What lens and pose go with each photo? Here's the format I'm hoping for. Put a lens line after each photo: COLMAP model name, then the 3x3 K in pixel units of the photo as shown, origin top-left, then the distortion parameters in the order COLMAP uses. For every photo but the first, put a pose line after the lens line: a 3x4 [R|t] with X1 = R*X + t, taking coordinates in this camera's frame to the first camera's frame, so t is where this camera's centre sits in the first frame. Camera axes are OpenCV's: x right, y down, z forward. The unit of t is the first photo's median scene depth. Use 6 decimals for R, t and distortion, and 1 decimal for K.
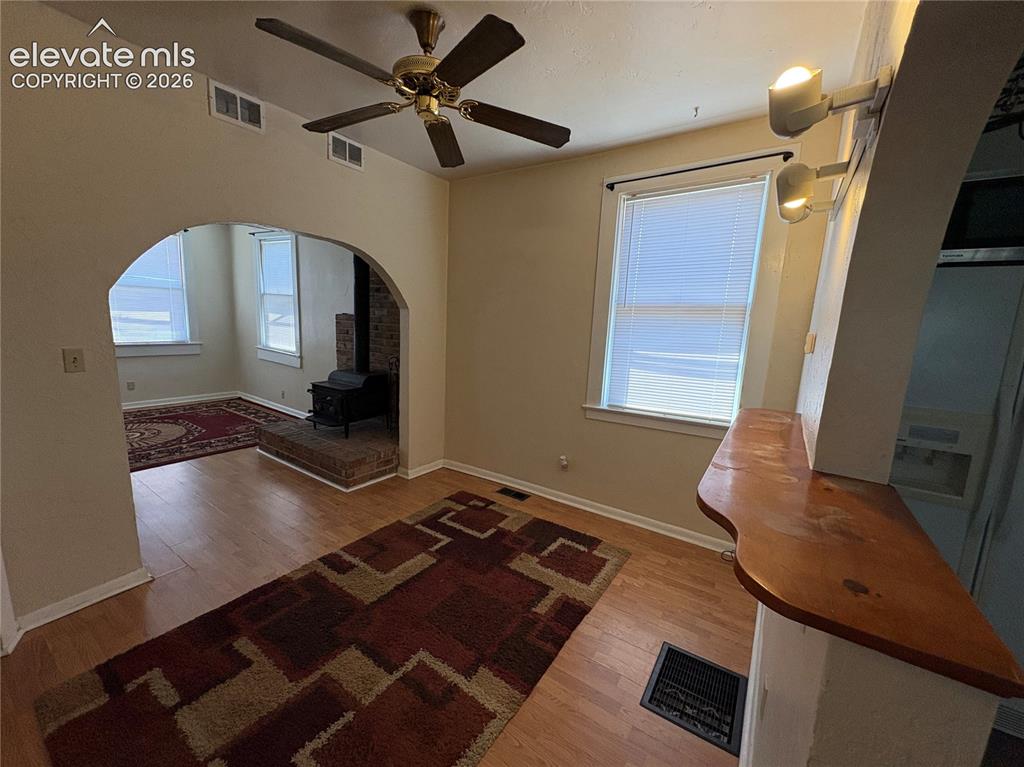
lens RADIAL K [[408.7, 0, 515.2], [0, 408.7, 382.8], [0, 0, 1]] dist [0.000187, -0.000035]
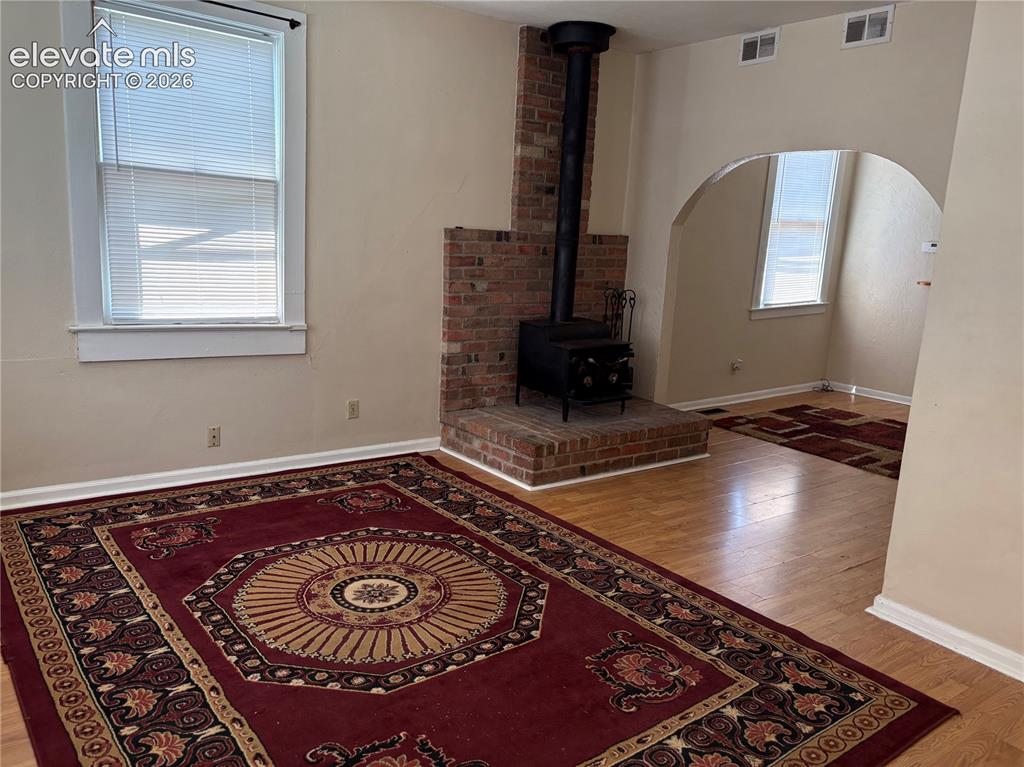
lens RADIAL K [[788.5, 0, 512.0], [0, 788.5, 383.5], [0, 0, 1]] dist [0.077997, -0.133669]
pose [[0.324496, -0.217006, 0.920658, -2.290947], [0.118193, 0.975001, 0.188157, -0.255575], [-0.938474, 0.047759, 0.342033, 0.952793]]
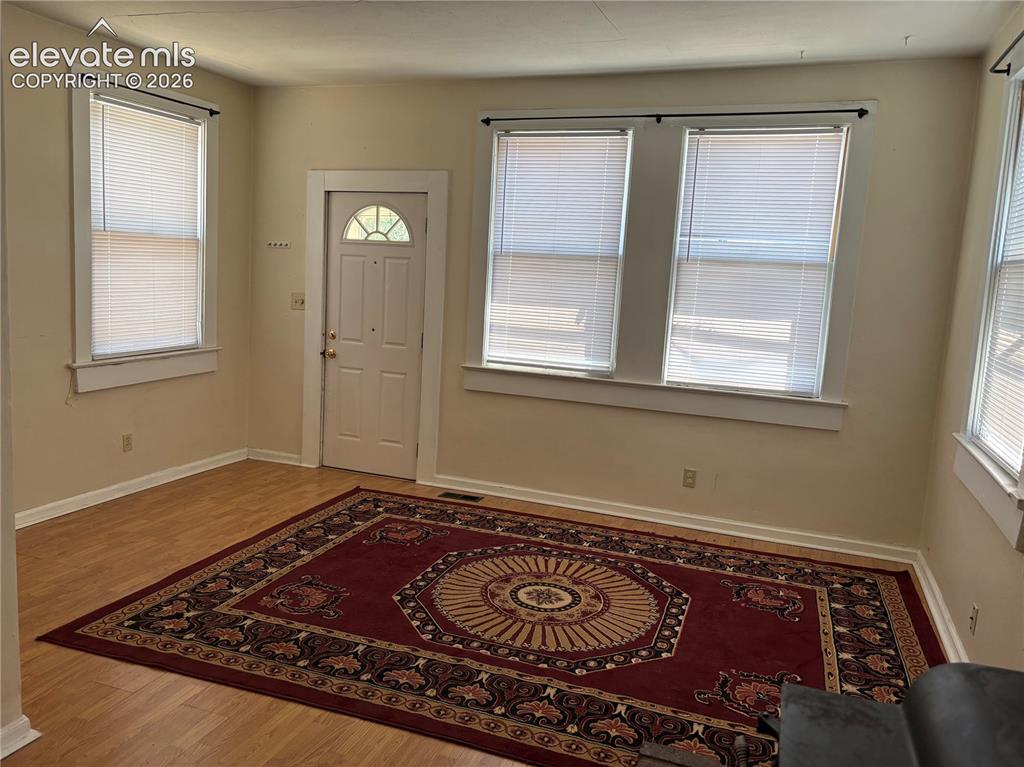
lens RADIAL K [[788.5, 0, 512.0], [0, 788.5, 383.5], [0, 0, 1]] dist [0.077997, -0.133669]
pose [[0.237736, 0.087546, -0.967376, -0.266562], [-0.199082, 0.979179, 0.039689, -0.172827], [0.950709, 0.183151, 0.250215, 1.077642]]
